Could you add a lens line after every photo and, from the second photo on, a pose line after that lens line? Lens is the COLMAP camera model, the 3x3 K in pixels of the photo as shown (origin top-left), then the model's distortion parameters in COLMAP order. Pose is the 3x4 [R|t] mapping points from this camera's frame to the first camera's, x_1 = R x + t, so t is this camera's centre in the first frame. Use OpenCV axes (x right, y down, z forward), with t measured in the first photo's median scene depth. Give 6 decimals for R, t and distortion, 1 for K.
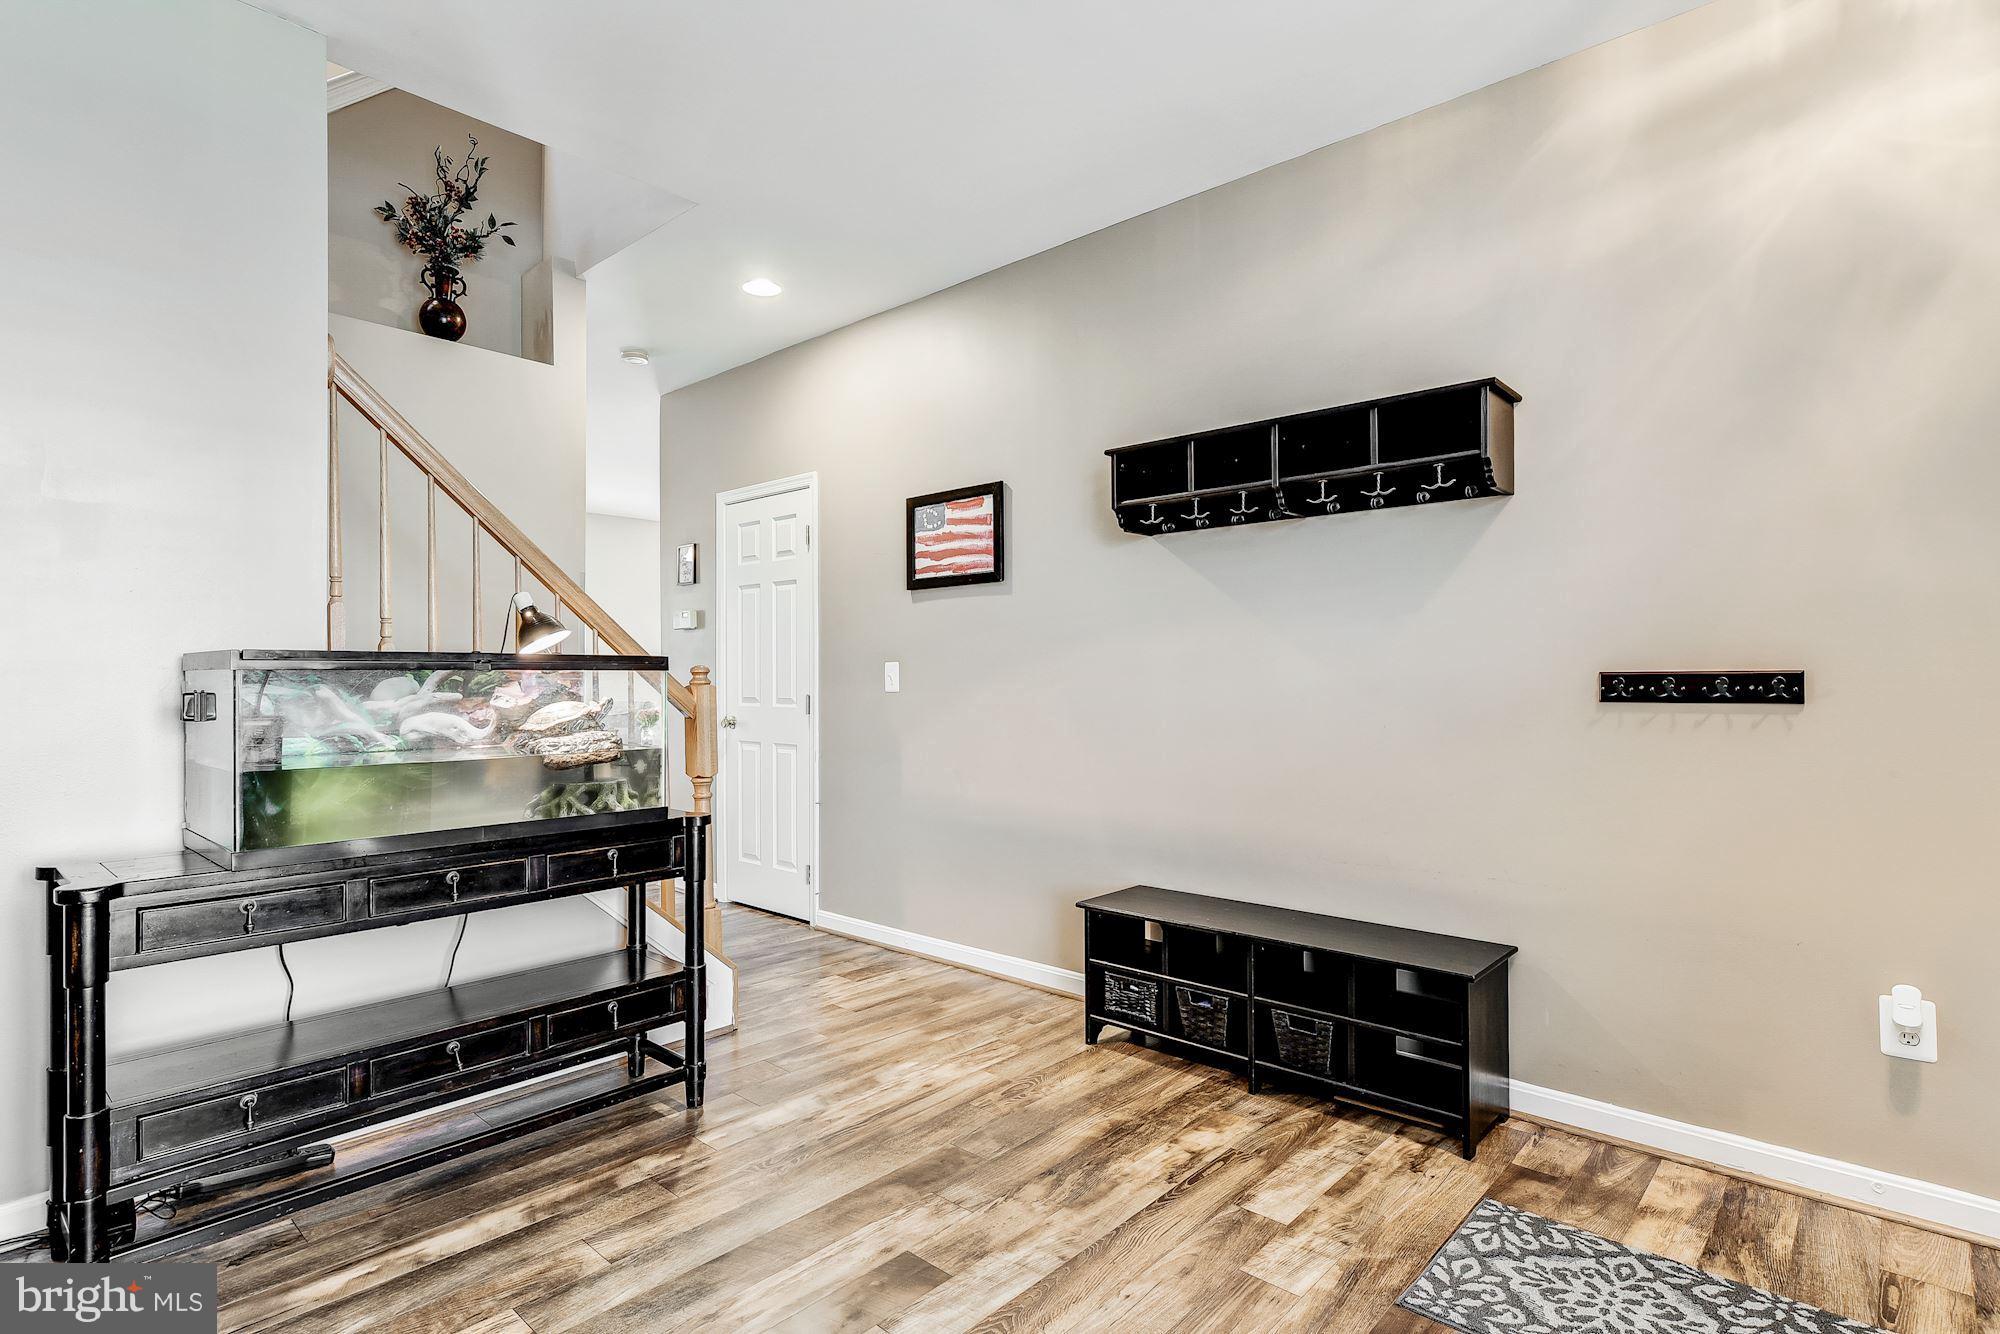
lens RADIAL K [[1009.9, 0, 992.5], [0, 1009.9, 668.0], [0, 0, 1]] dist [-0.009707, 0.004262]
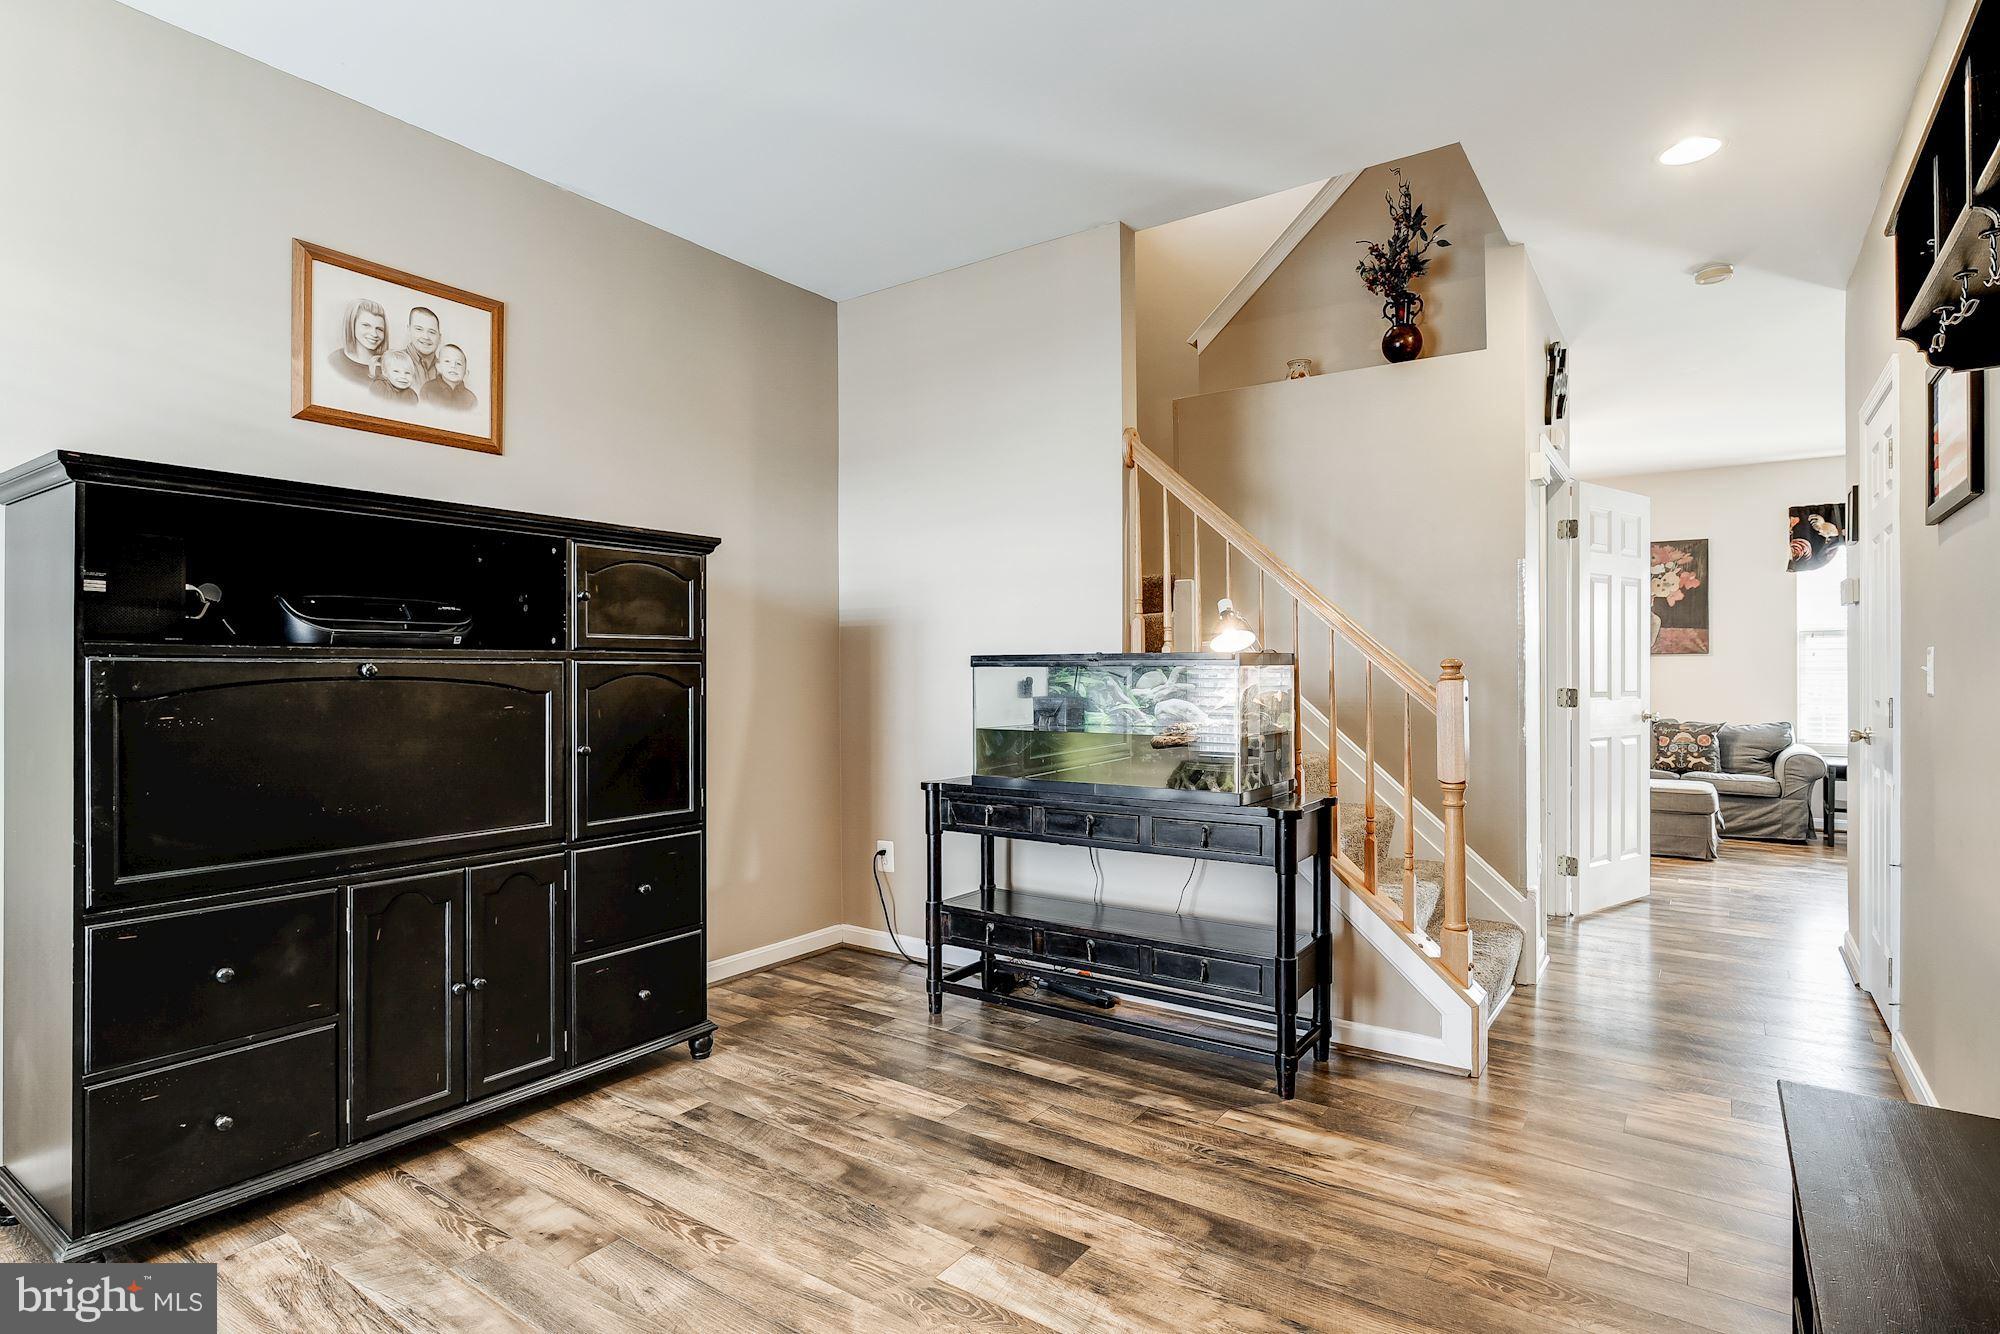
lens RADIAL K [[1009.9, 0, 995.2], [0, 1009.9, 670.1], [0, 0, 1]] dist [-0.009707, 0.004262]
pose [[0.129117, 0.001964, -0.991627, 0.733668], [0.008259, 0.999961, 0.003055, 0.001264], [0.991595, -0.008584, 0.129096, 0.640343]]
